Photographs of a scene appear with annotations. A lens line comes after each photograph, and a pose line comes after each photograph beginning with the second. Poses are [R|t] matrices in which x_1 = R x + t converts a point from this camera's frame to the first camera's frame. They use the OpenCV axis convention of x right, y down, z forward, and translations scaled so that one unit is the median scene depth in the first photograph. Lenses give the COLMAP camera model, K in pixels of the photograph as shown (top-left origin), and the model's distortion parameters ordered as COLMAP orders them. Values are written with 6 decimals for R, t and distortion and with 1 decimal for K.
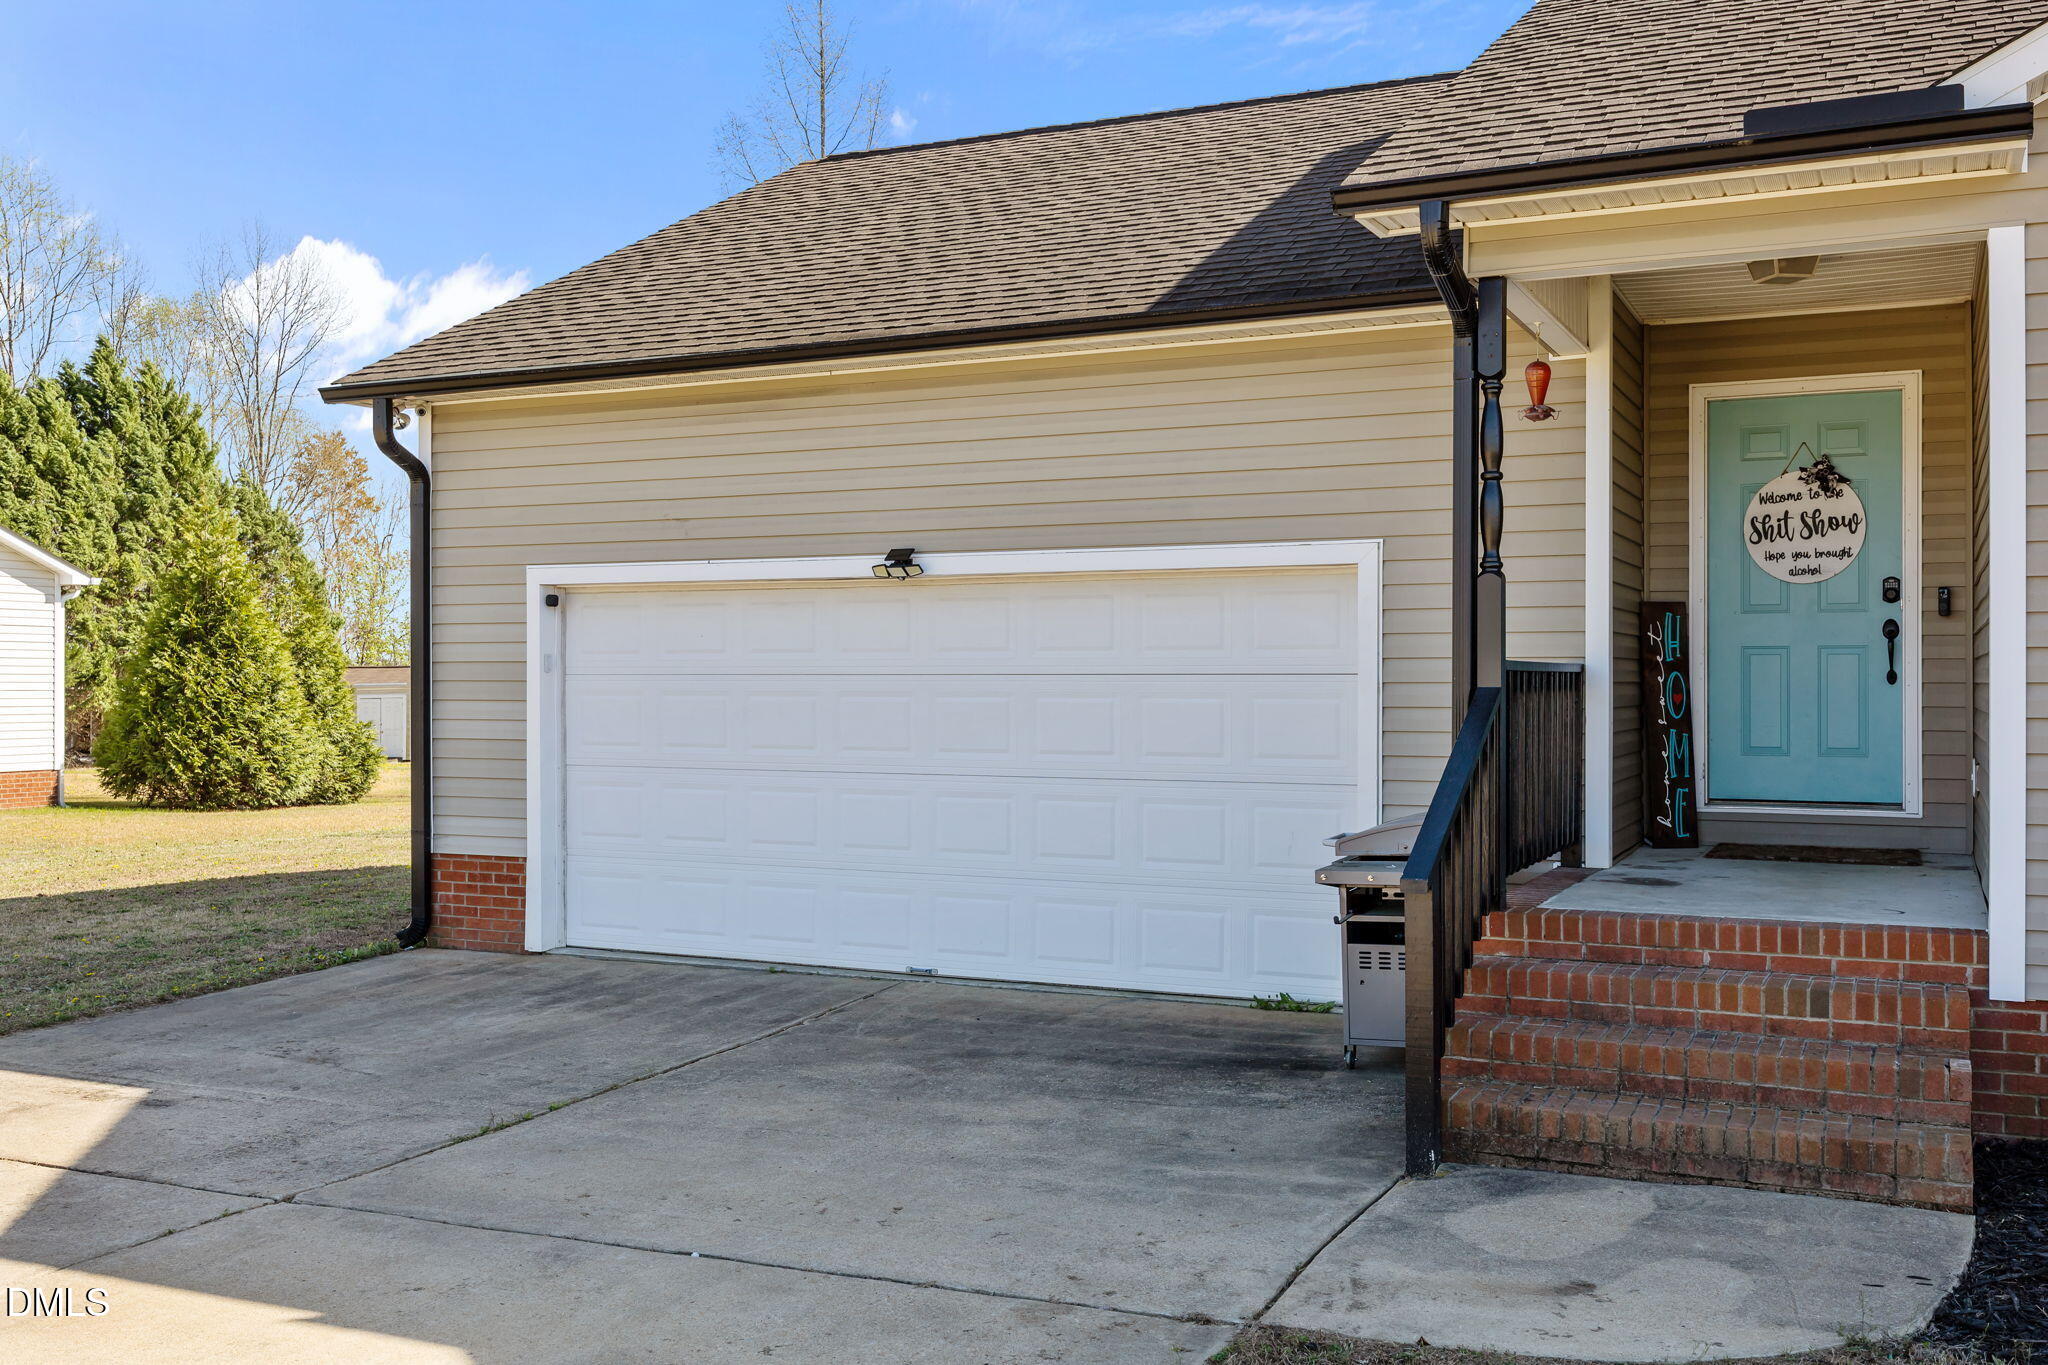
lens RADIAL K [[1615.0, 0, 1033.1], [0, 1615.0, 754.7], [0, 0, 1]] dist [-0.011627, 0.002965]
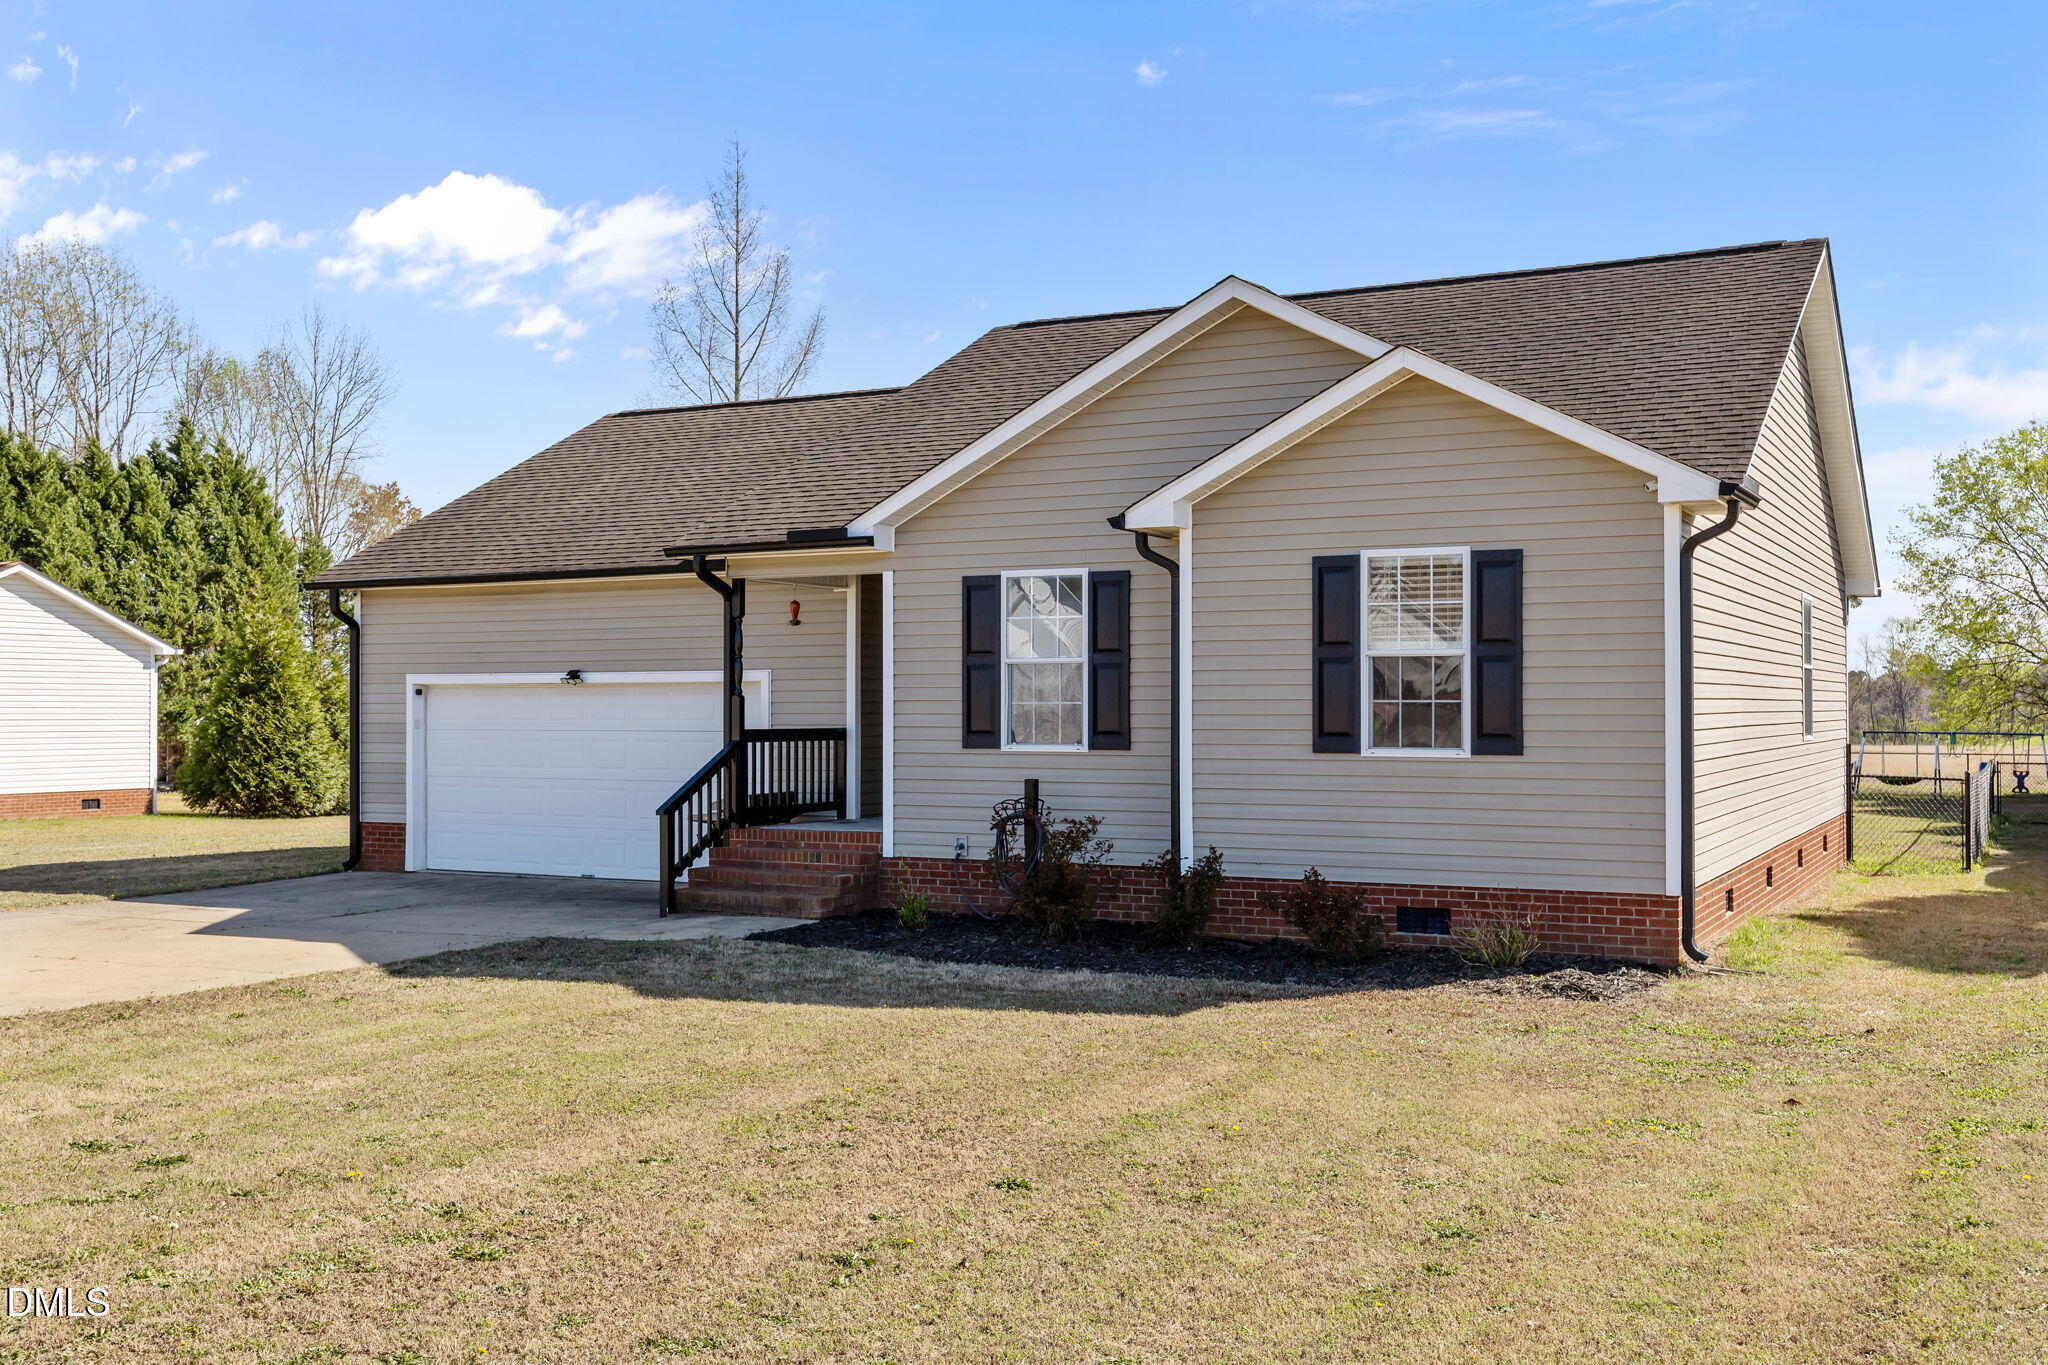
lens RADIAL K [[1615.0, 0, 1033.1], [0, 1615.0, 754.7], [0, 0, 1]] dist [-0.011627, 0.002965]
pose [[0.999445, -0.001459, -0.033279, 0.194053], [0.000844, 0.999829, -0.018470, 0.006631], [0.033300, 0.018431, 0.999275, -0.352805]]
